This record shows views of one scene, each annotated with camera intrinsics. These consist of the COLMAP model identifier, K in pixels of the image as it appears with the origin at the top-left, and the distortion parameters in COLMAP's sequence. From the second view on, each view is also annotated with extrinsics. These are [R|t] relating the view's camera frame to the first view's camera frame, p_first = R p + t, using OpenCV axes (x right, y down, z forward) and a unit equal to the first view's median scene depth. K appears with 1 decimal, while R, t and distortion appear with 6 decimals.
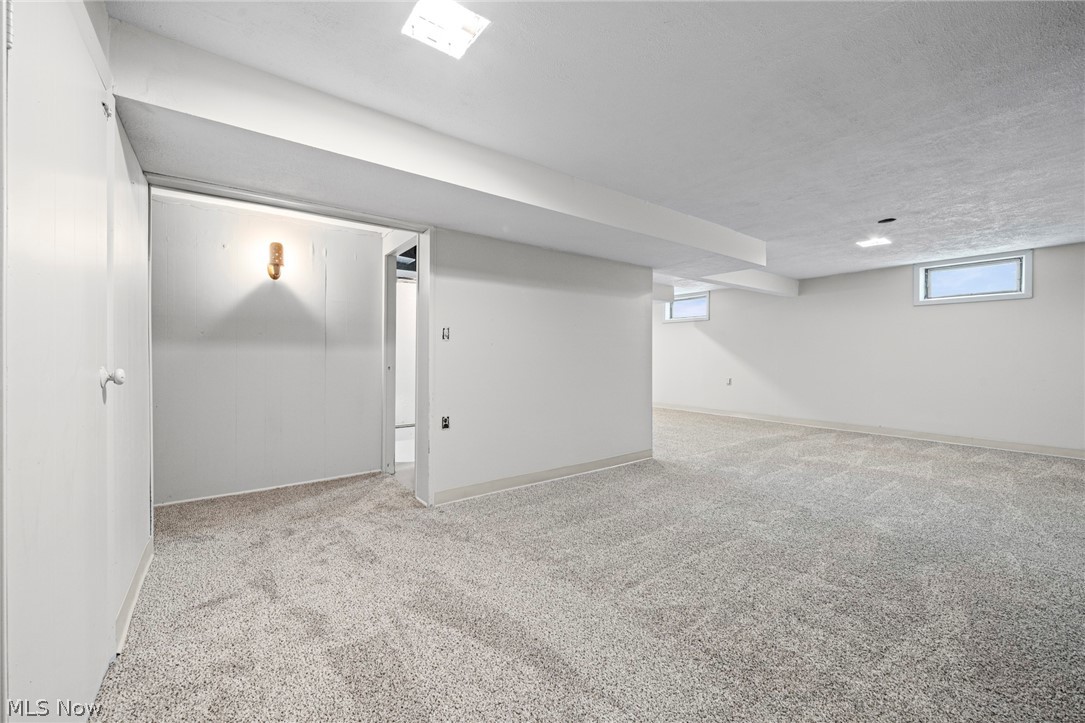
lens RADIAL K [[412.5, 0, 543.4], [0, 412.5, 358.5], [0, 0, 1]] dist [-0.005690, -0.000004]
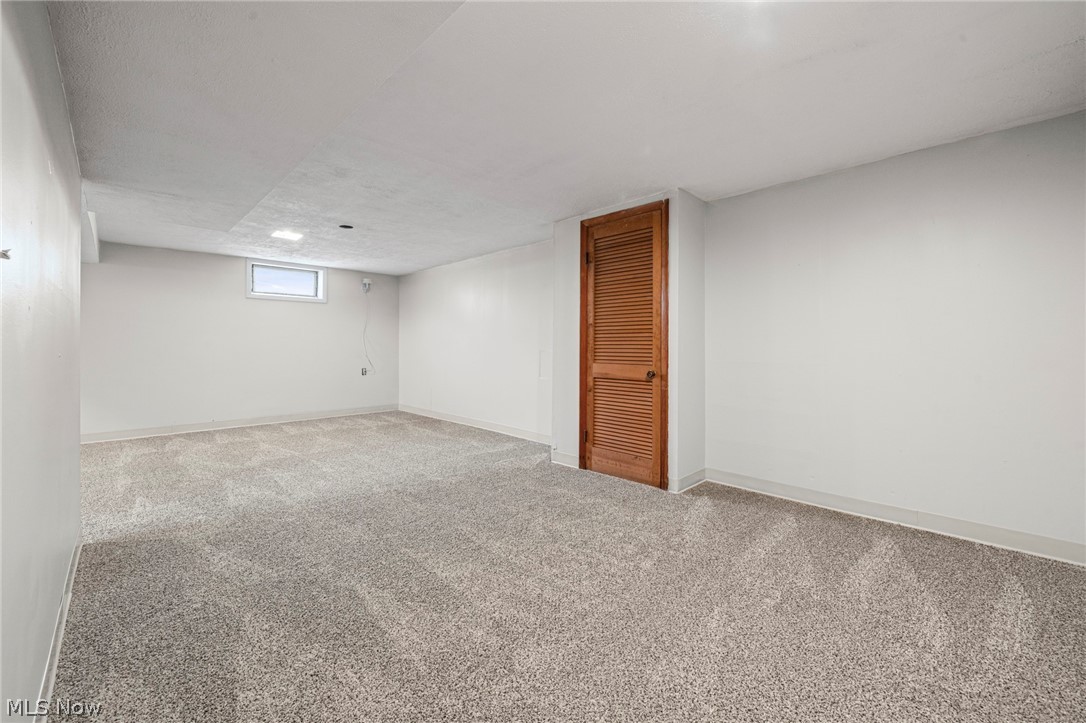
lens RADIAL K [[425.5, 0, 544.4], [0, 425.5, 354.6], [0, 0, 1]] dist [-0.019337, -0.000042]
pose [[-0.106698, -0.023098, 0.994023, -0.310344], [0.005617, 0.999700, 0.023833, -0.007131], [-0.994276, 0.008126, -0.106537, 0.466313]]
